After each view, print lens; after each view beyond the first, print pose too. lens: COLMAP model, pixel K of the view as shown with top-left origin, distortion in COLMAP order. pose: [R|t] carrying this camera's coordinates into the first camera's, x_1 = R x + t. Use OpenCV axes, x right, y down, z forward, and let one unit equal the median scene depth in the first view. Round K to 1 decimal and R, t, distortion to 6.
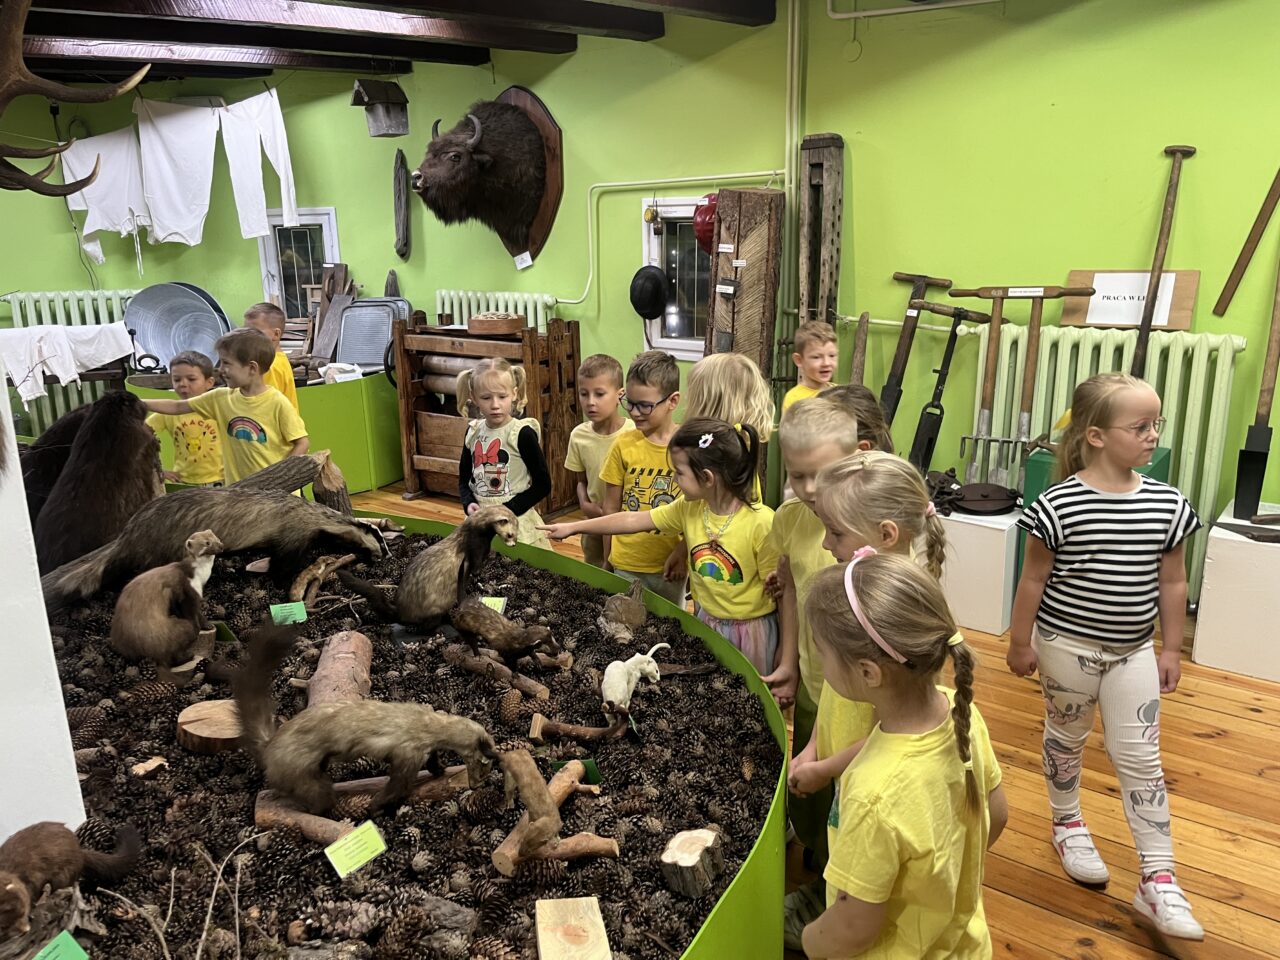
lens RADIAL K [[977.1, 0, 632.1], [0, 977.1, 484.5], [0, 0, 1]] dist [0.067519, -0.089537]
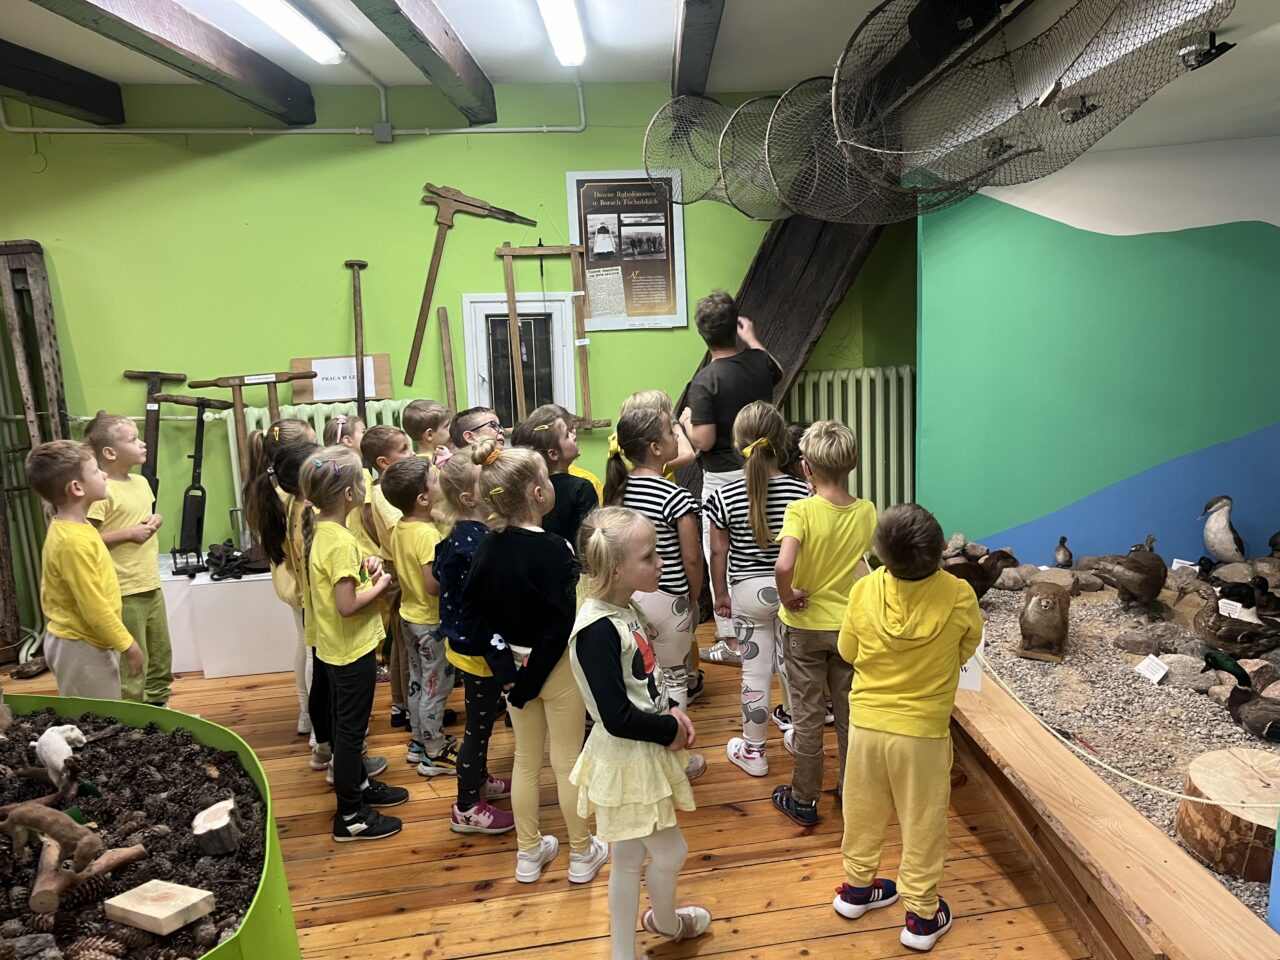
lens RADIAL K [[977.1, 0, 635.8], [0, 977.1, 481.8], [0, 0, 1]] dist [0.067519, -0.089537]
pose [[0.683160, -0.144780, 0.715774, -0.130191], [0.219602, 0.975512, -0.012278, 0.031169], [-0.696468, 0.165573, 0.698225, -0.090292]]
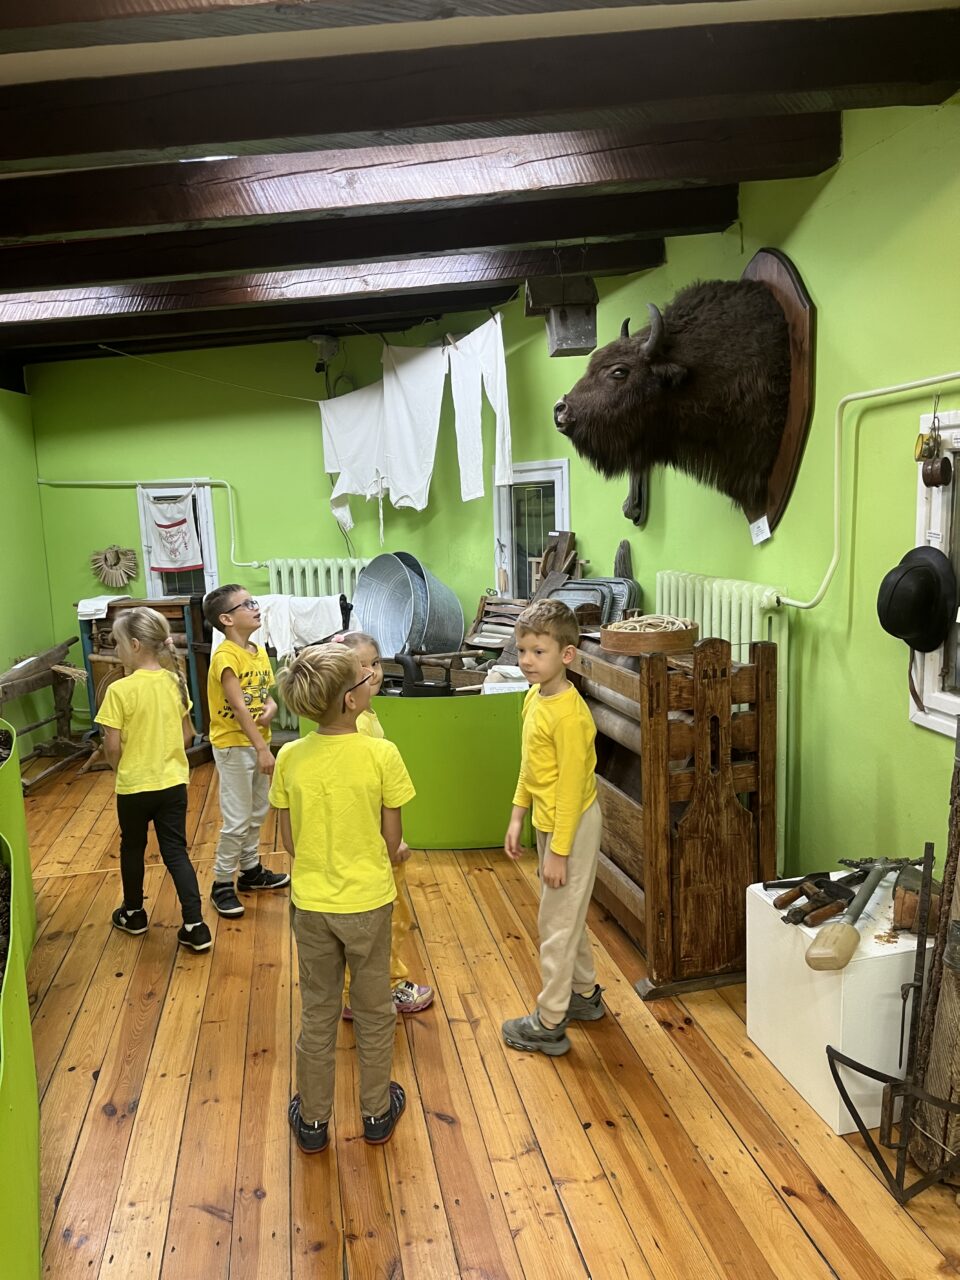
lens RADIAL K [[977.1, 0, 475.4], [0, 977.1, 643.7], [0, 0, 1]] dist [0.067519, -0.089537]
pose [[0.745287, 0.087667, -0.660956, 0.214751], [-0.146588, 0.988608, -0.034165, -0.146752], [0.650430, 0.122351, 0.749647, 0.571868]]
